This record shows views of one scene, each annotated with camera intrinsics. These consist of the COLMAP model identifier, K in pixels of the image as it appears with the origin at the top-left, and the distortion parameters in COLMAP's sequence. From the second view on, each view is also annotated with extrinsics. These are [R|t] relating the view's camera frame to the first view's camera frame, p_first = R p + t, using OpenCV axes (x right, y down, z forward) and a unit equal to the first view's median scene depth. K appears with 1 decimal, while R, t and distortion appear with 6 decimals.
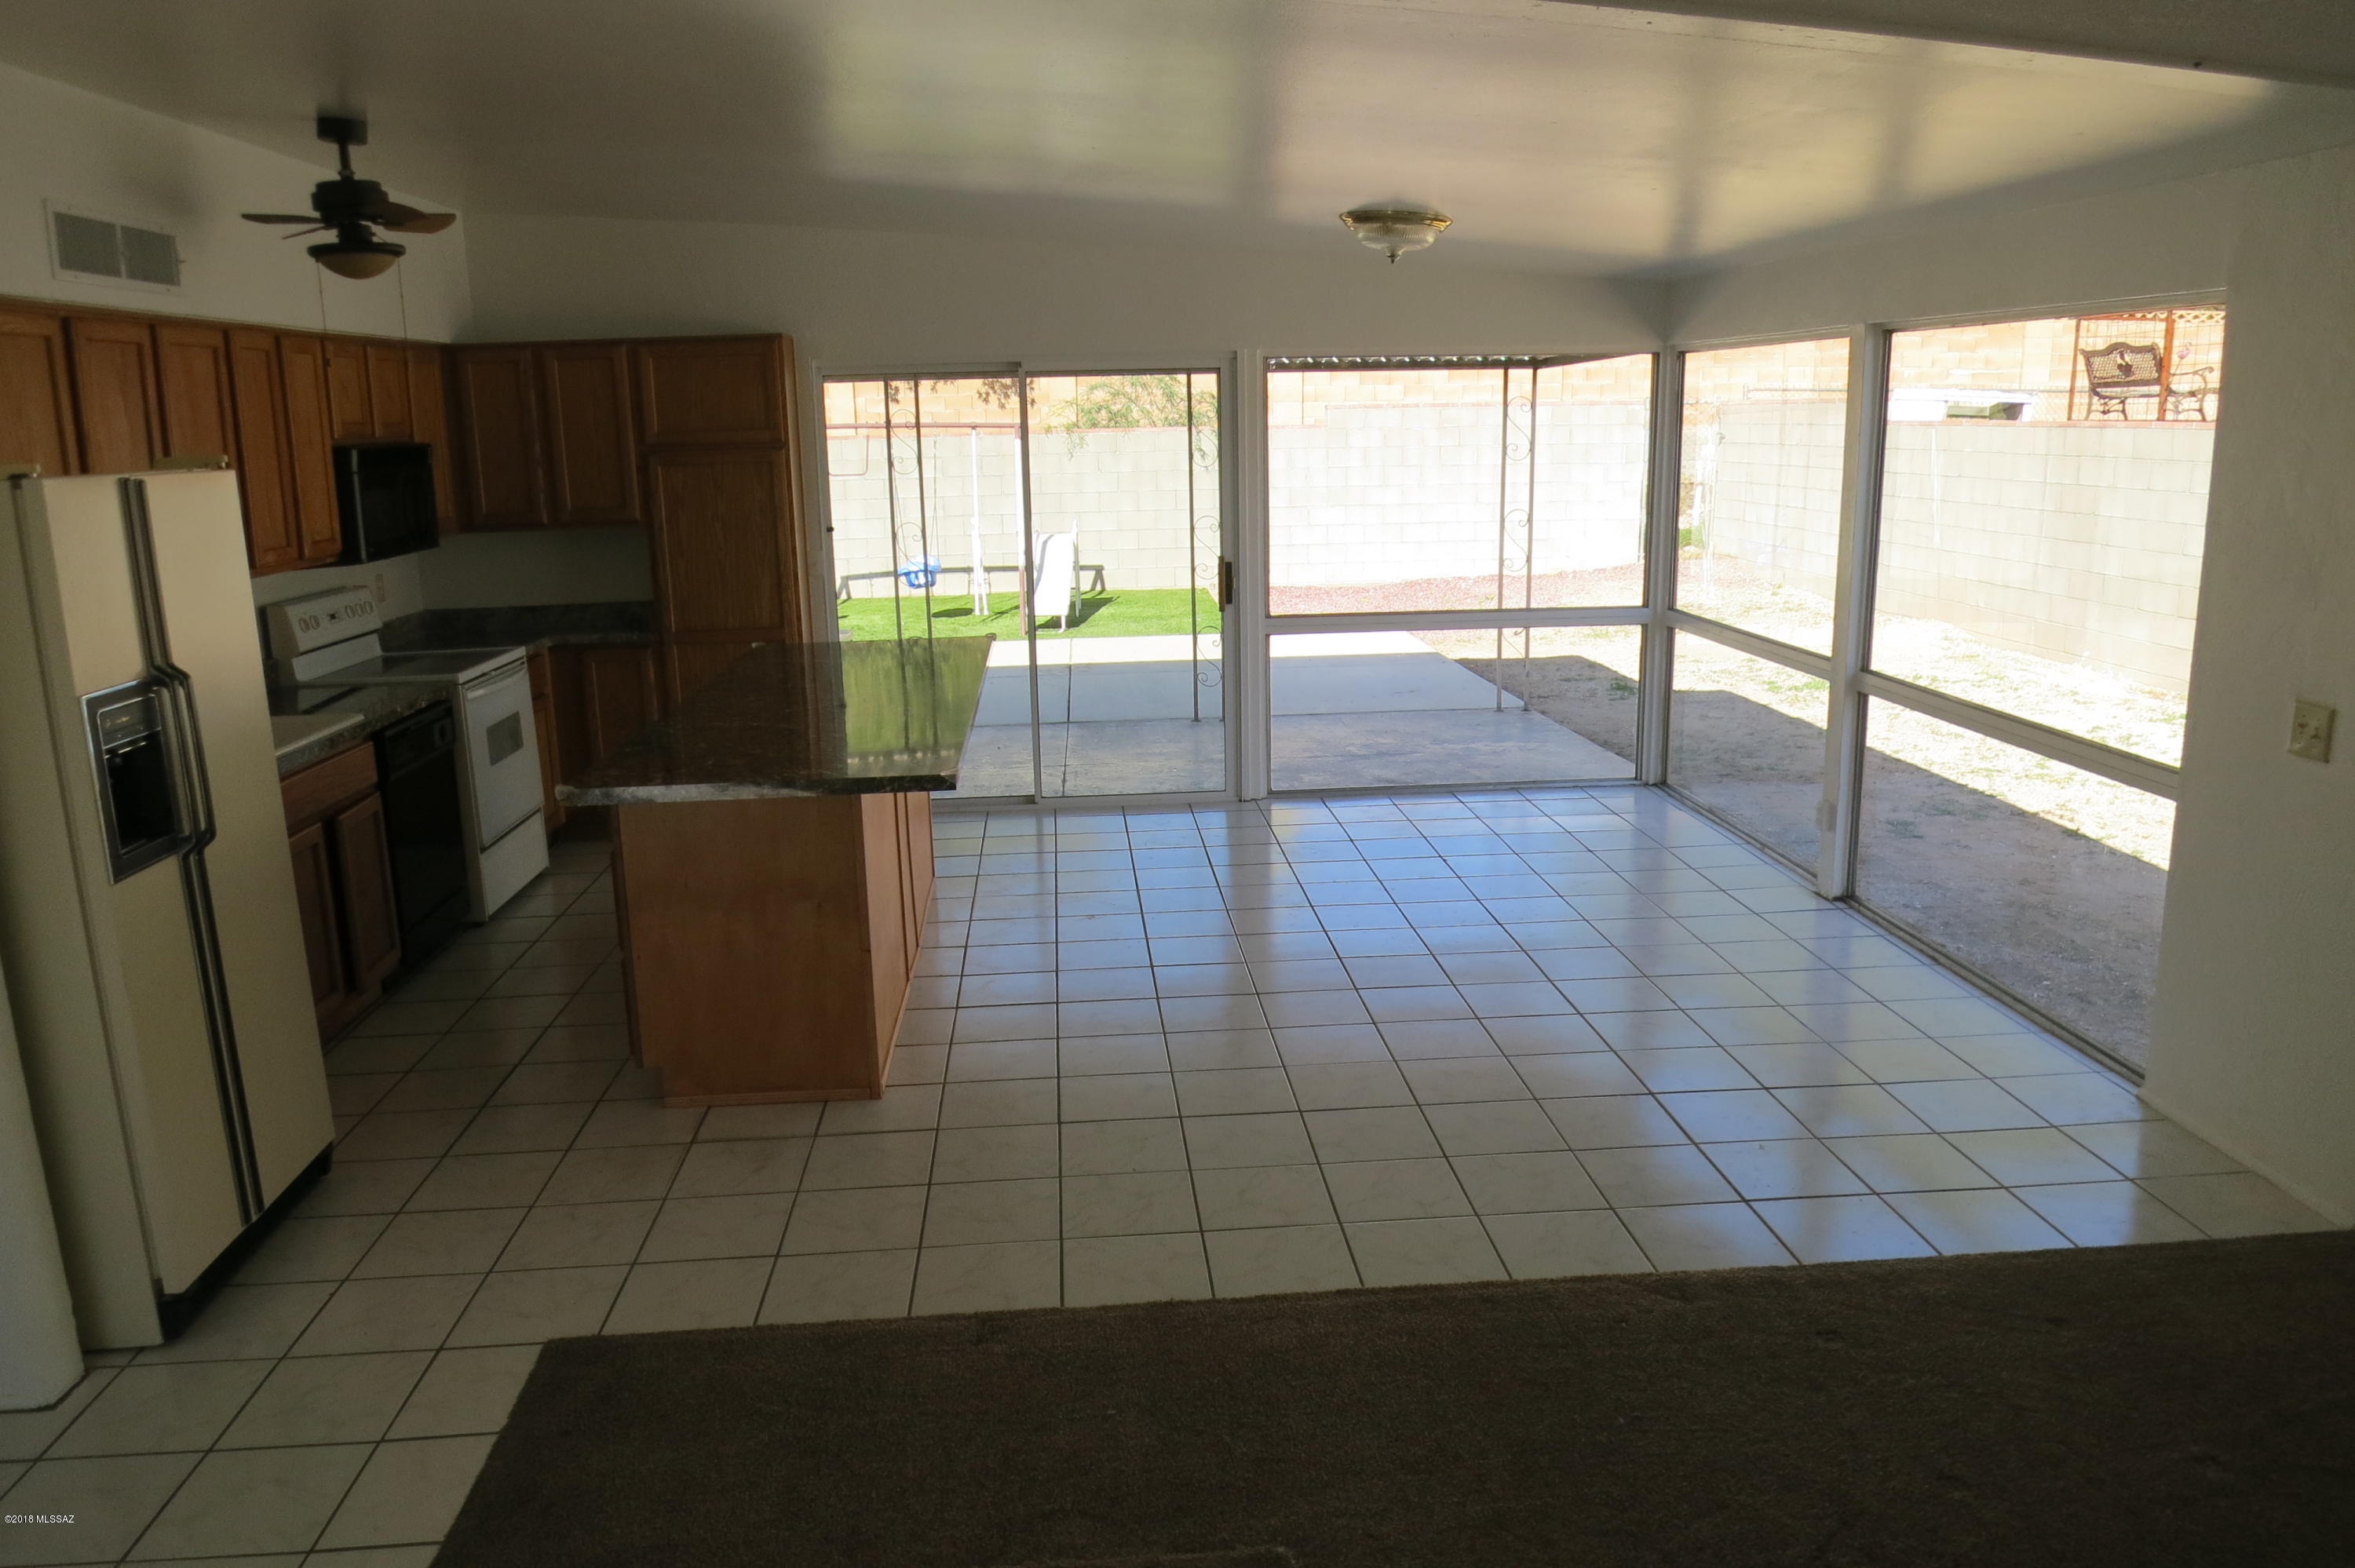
lens RADIAL K [[1740.9, 0, 1187.0], [0, 1740.9, 769.9], [0, 0, 1]] dist [-0.097875, 0.098481]
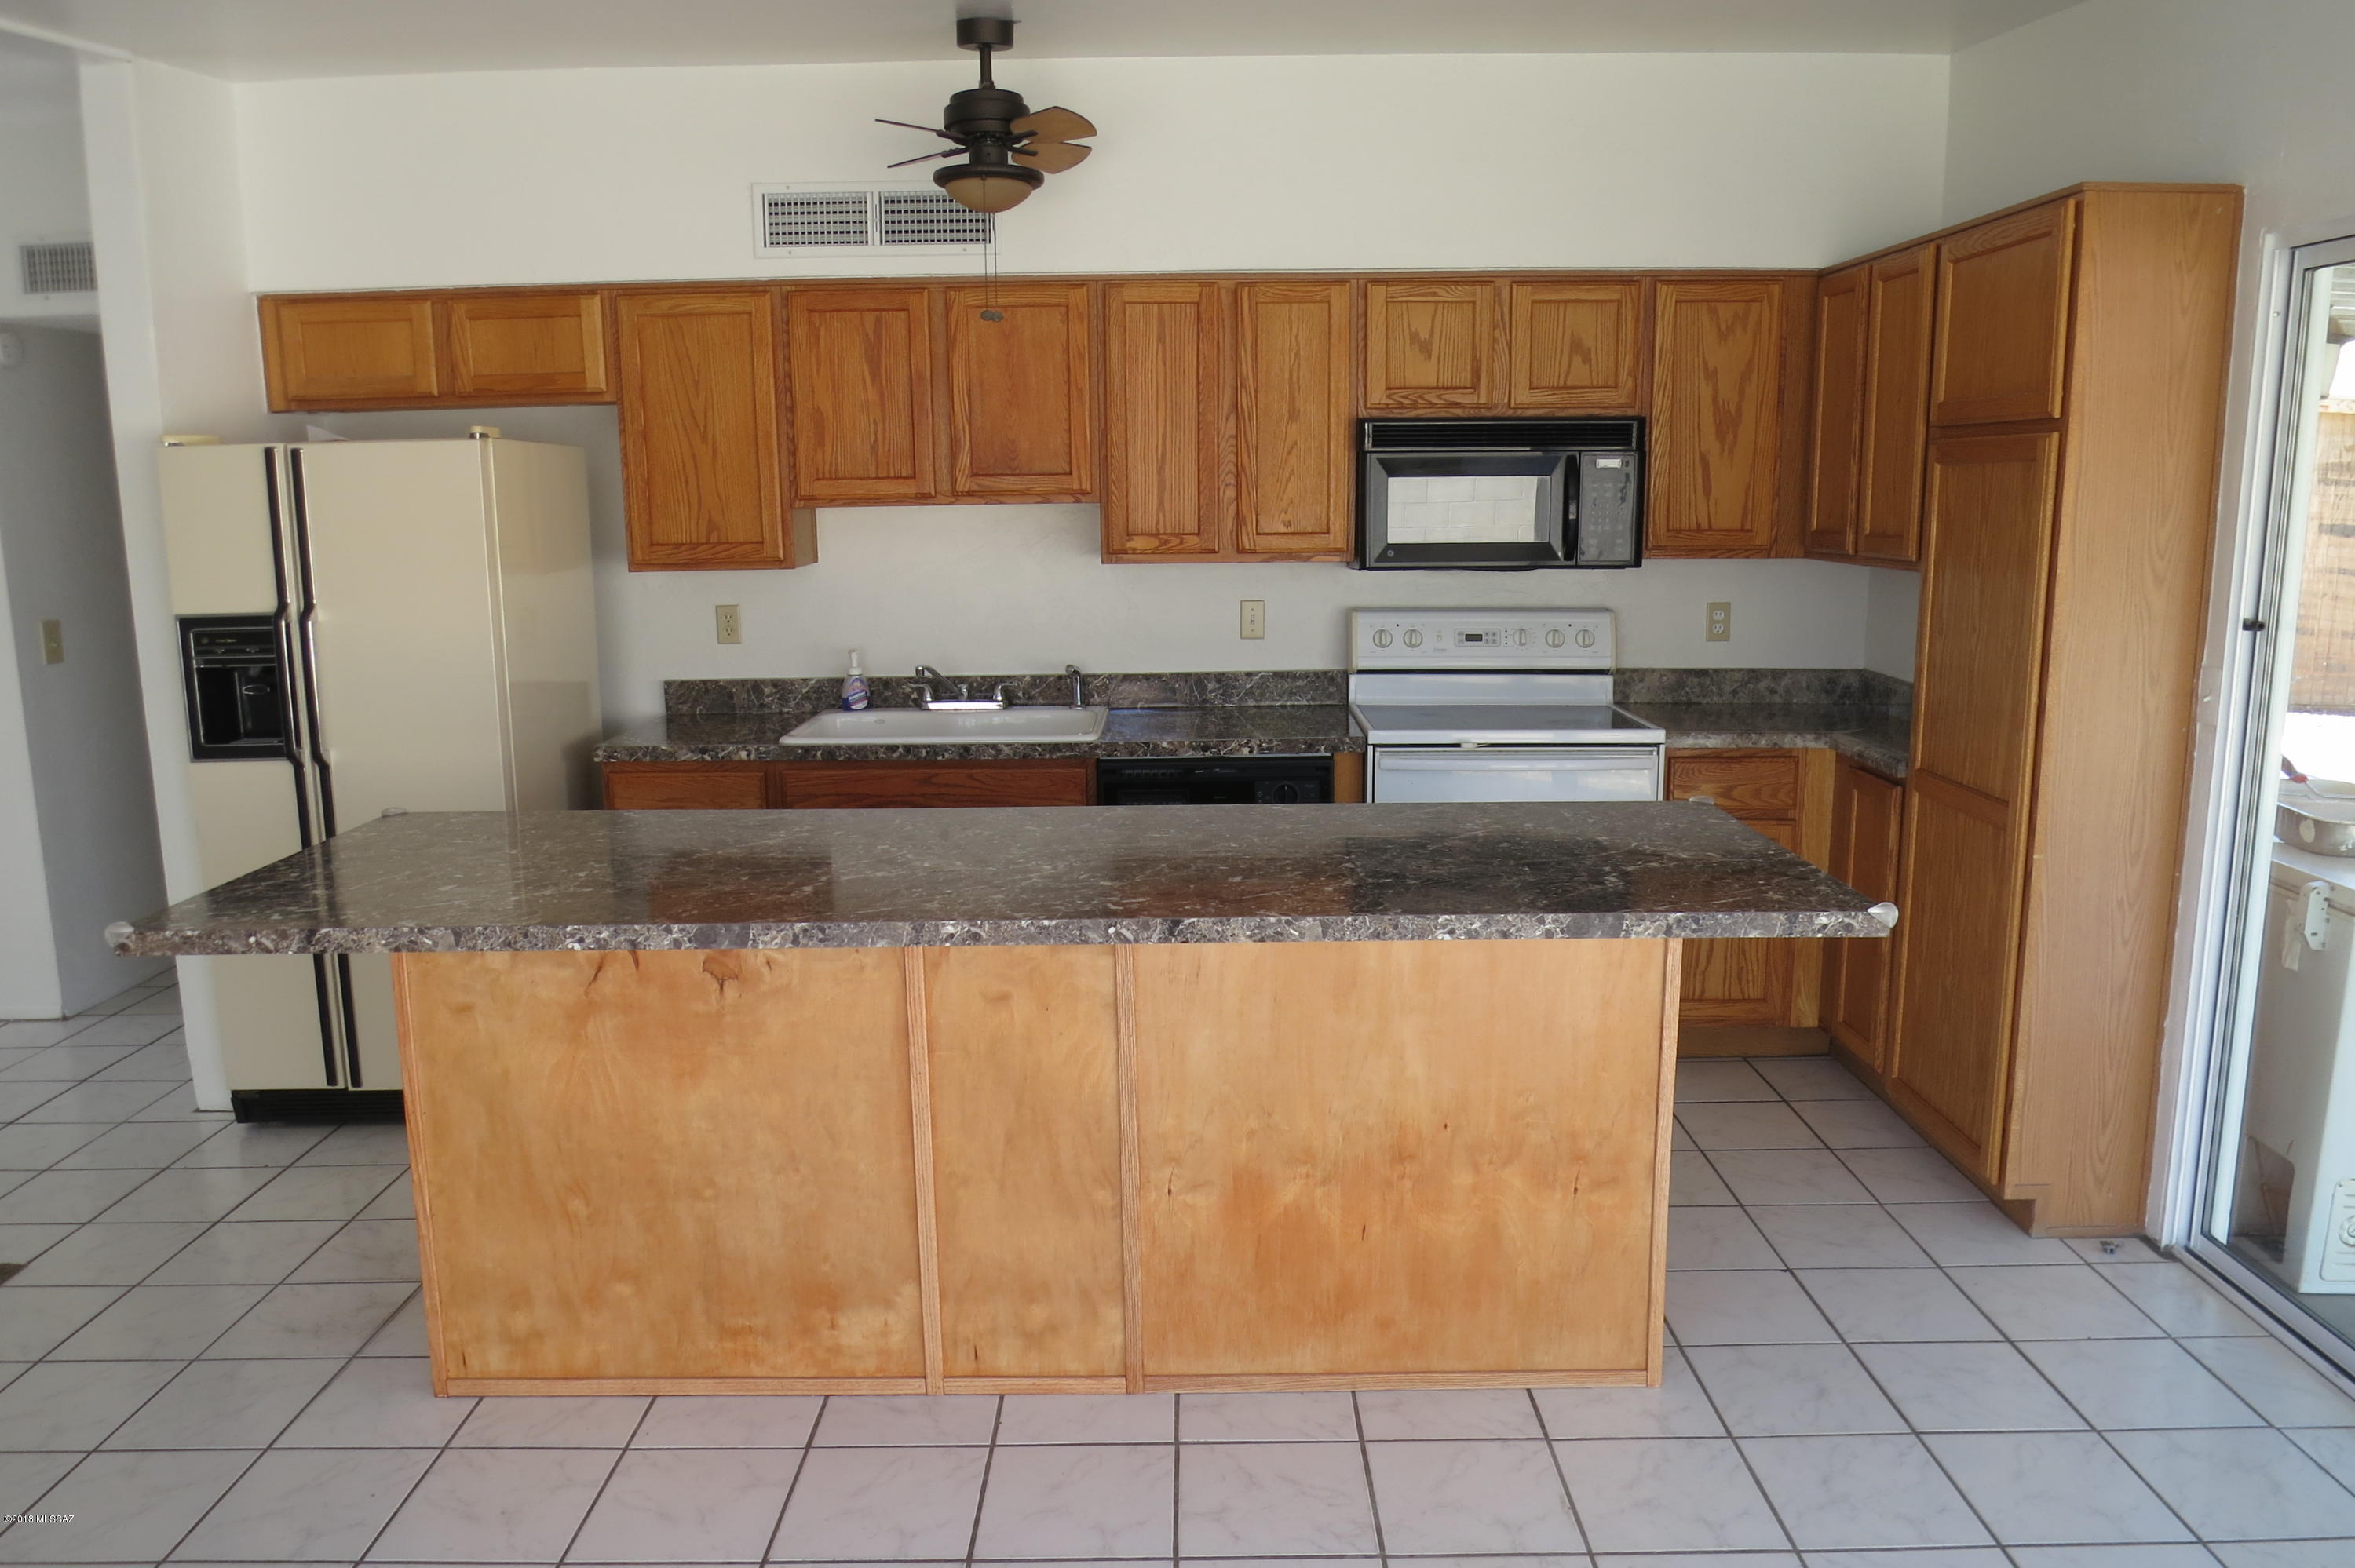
lens RADIAL K [[1714.6, 0, 1189.6], [0, 1714.6, 777.0], [0, 0, 1]] dist [-0.011591, -0.000837]
pose [[-0.071826, 0.205185, -0.976084, 0.276666], [-0.189748, 0.957929, 0.215331, -0.165031], [0.979202, 0.200676, -0.029871, 0.866673]]
